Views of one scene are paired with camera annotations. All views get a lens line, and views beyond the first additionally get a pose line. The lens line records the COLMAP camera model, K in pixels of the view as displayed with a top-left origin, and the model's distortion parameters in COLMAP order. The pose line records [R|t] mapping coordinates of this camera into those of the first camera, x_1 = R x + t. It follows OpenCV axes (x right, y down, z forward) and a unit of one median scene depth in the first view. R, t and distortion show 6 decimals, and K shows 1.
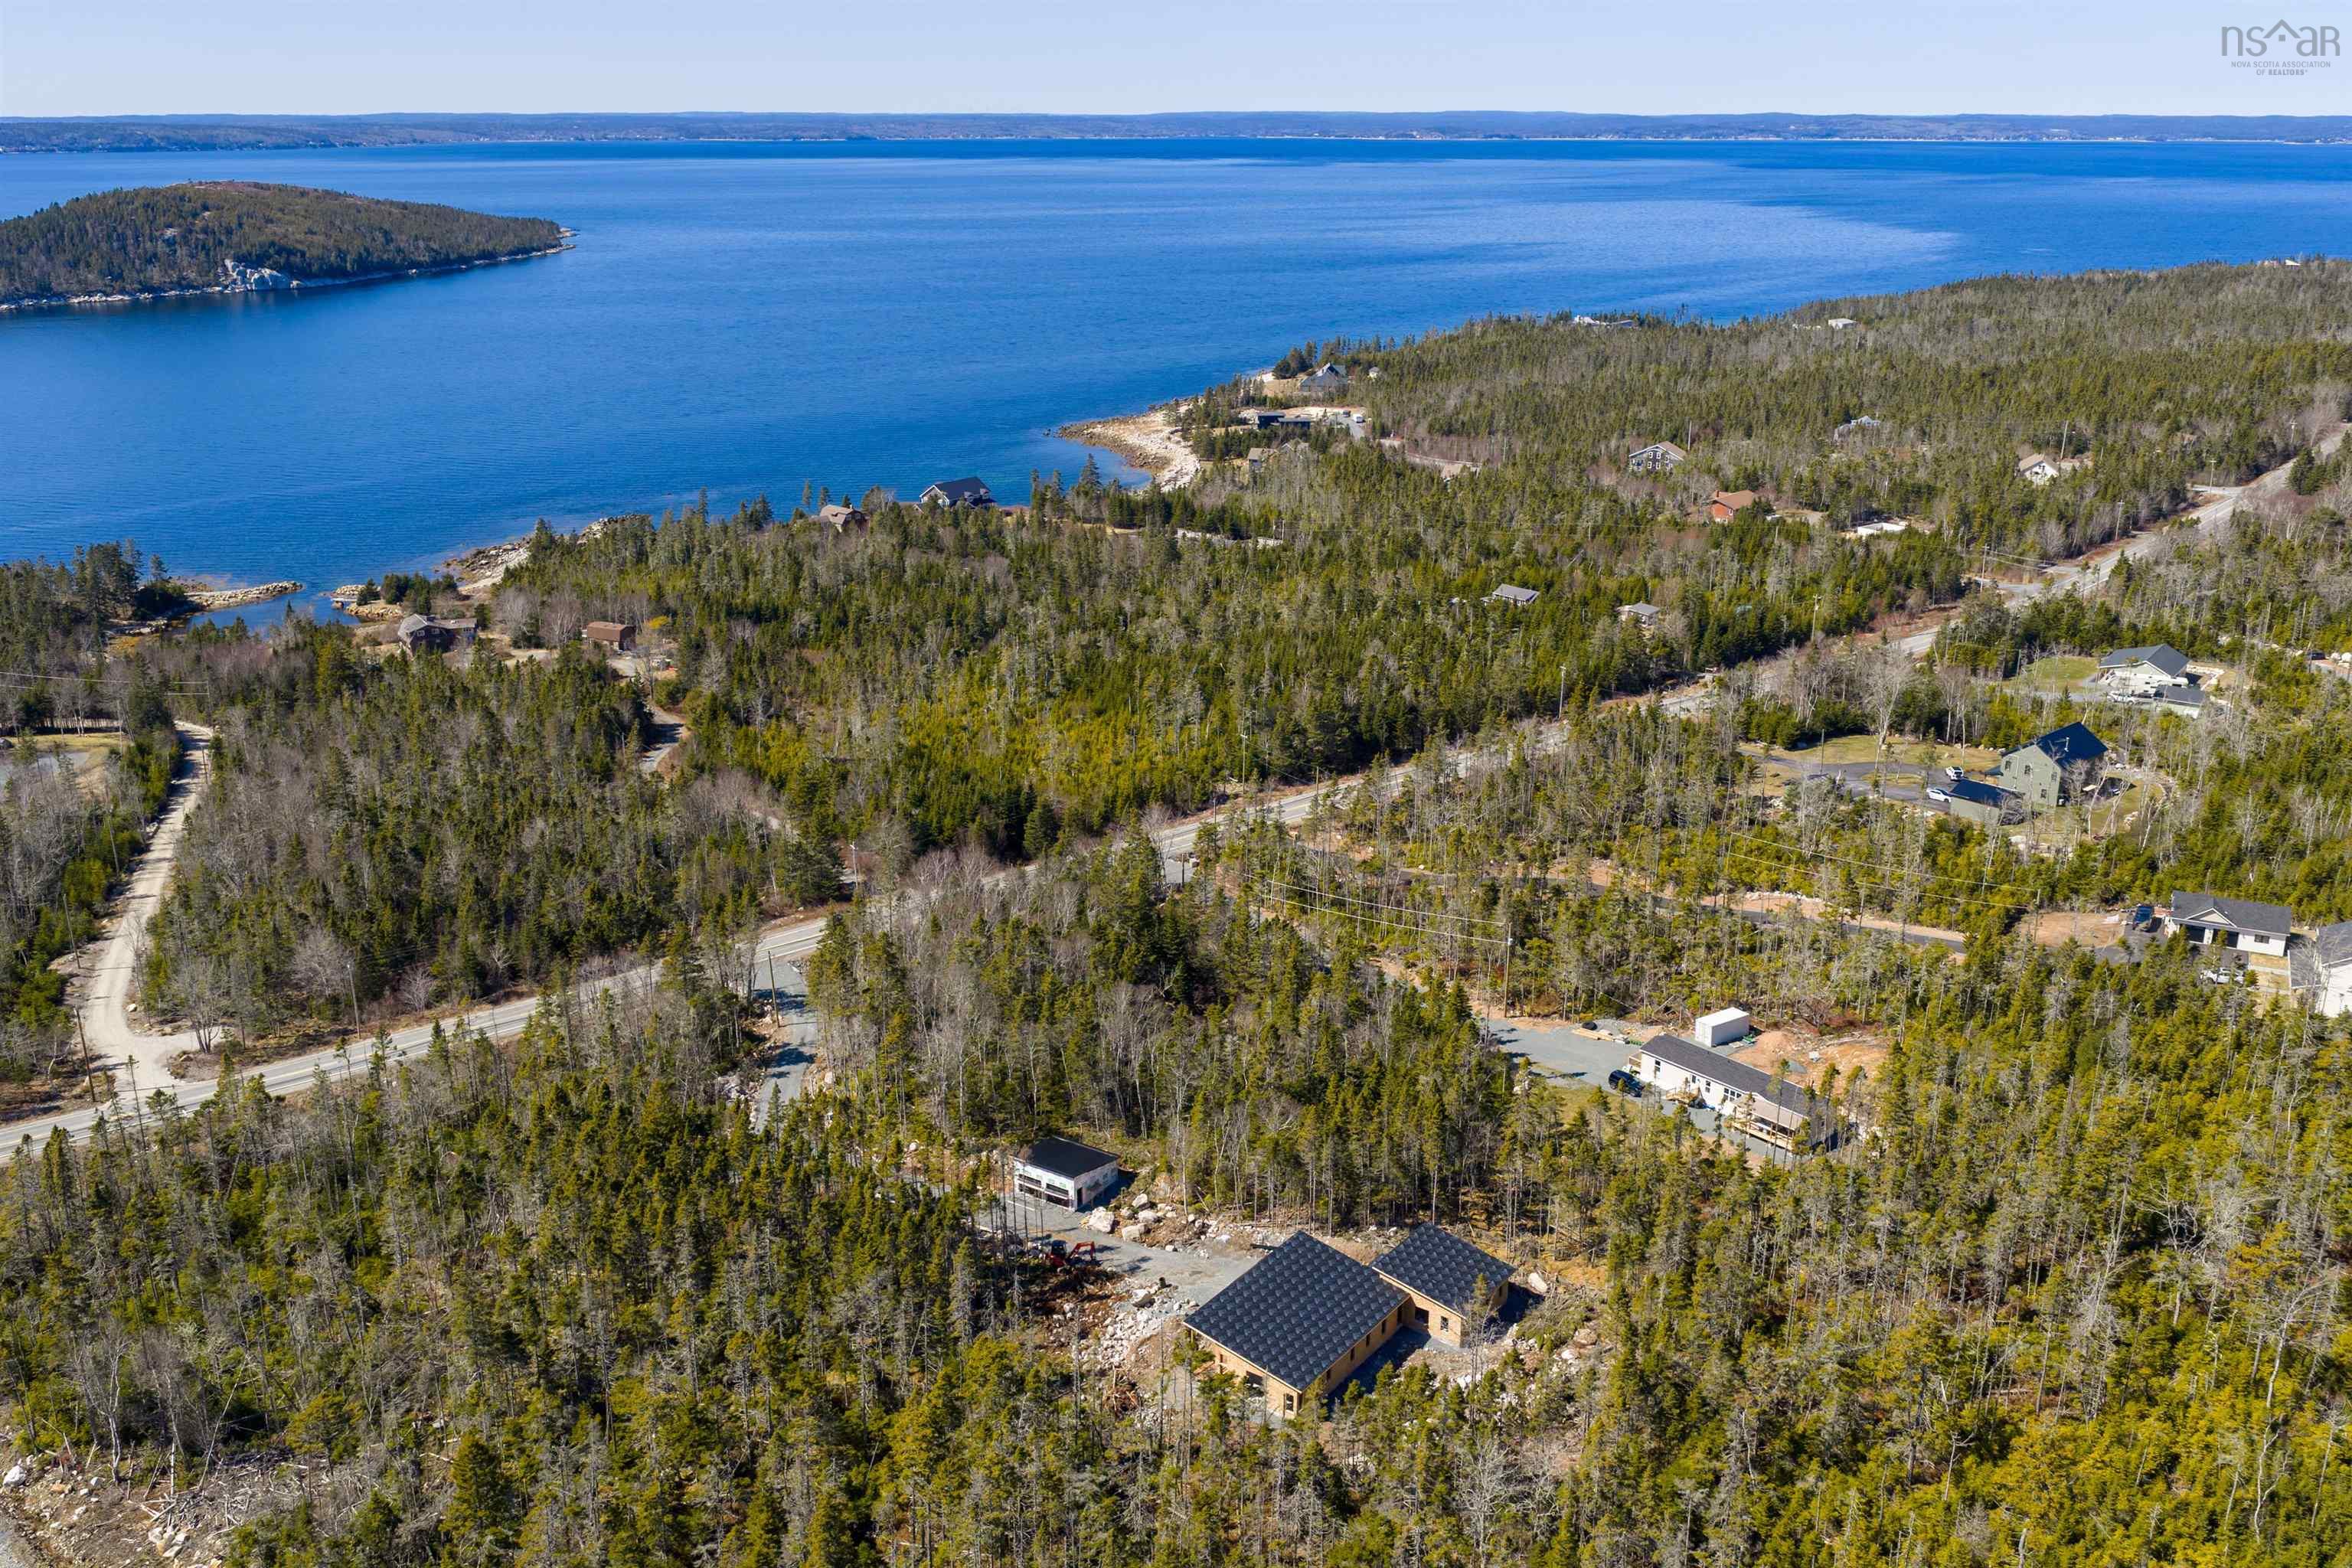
lens RADIAL K [[1958.1, 0, 1176.0], [0, 1958.1, 784.0], [0, 0, 1]] dist [-0.000120, 0.000844]
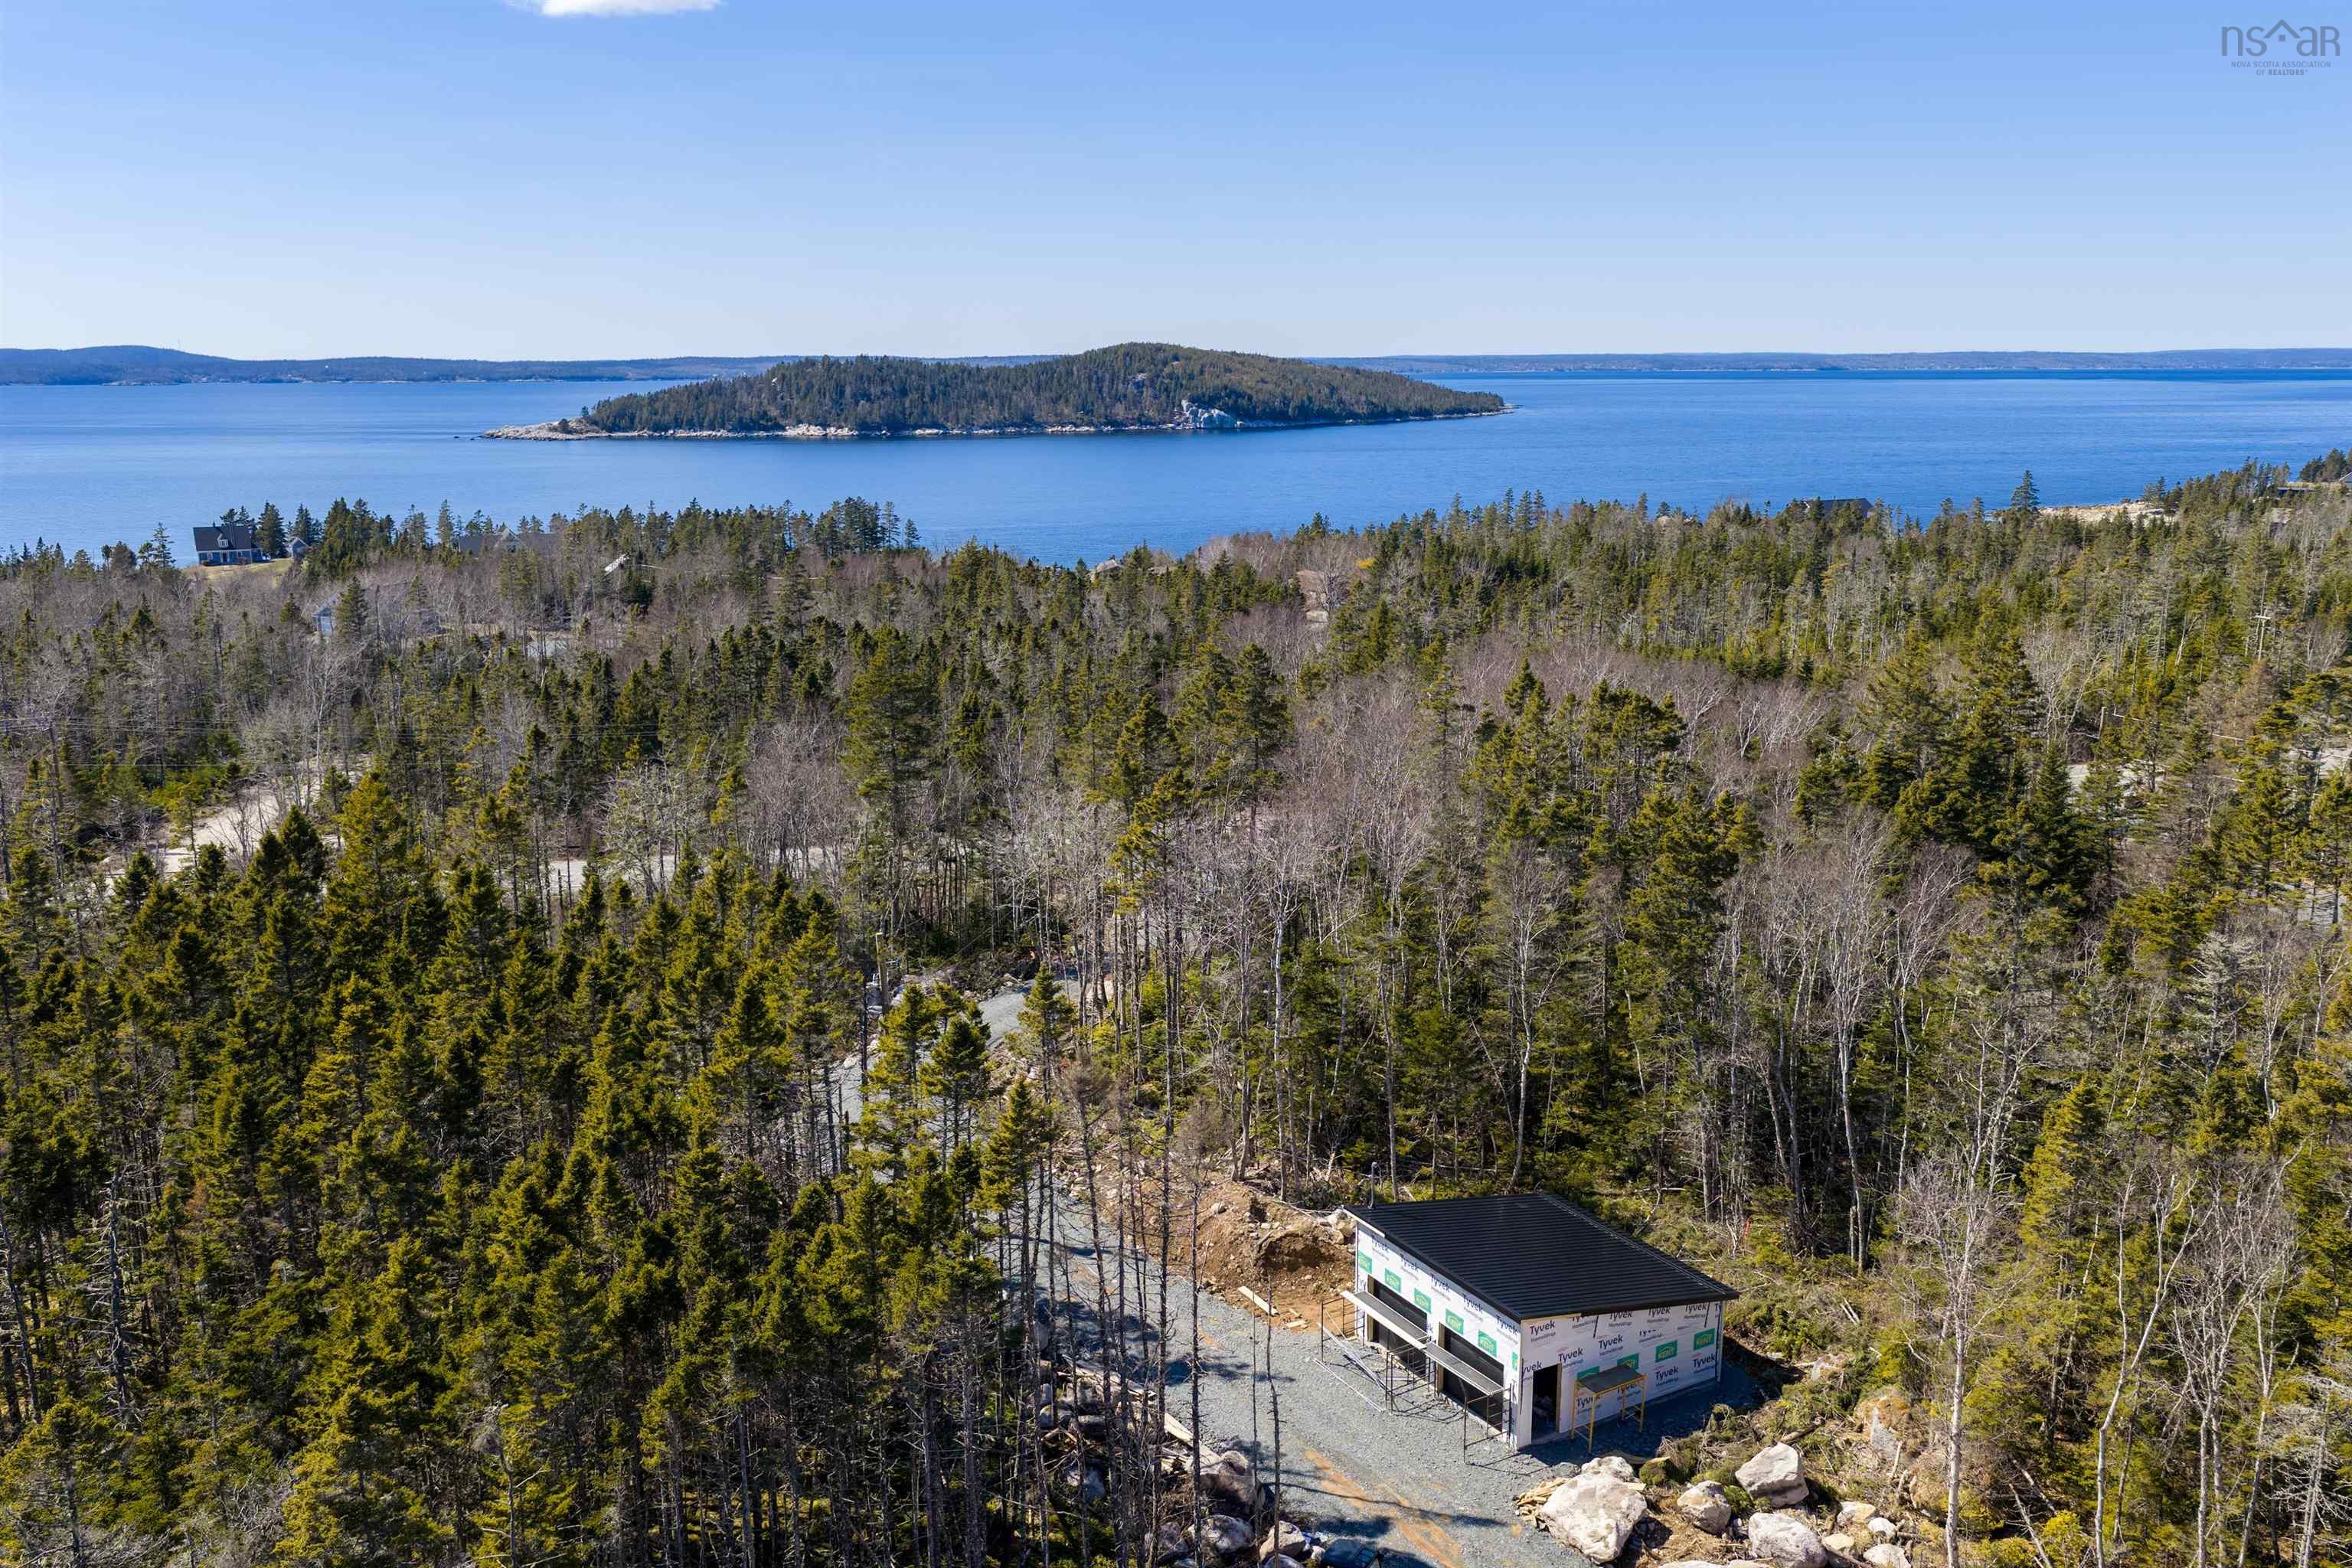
lens RADIAL K [[1958.1, 0, 1176.0], [0, 1958.1, 784.0], [0, 0, 1]] dist [-0.000120, 0.000844]
pose [[0.892966, 0.092357, -0.440548, 0.016471], [-0.136749, 0.988127, -0.070030, 0.150692], [0.428850, 0.122779, 0.894993, 0.716135]]
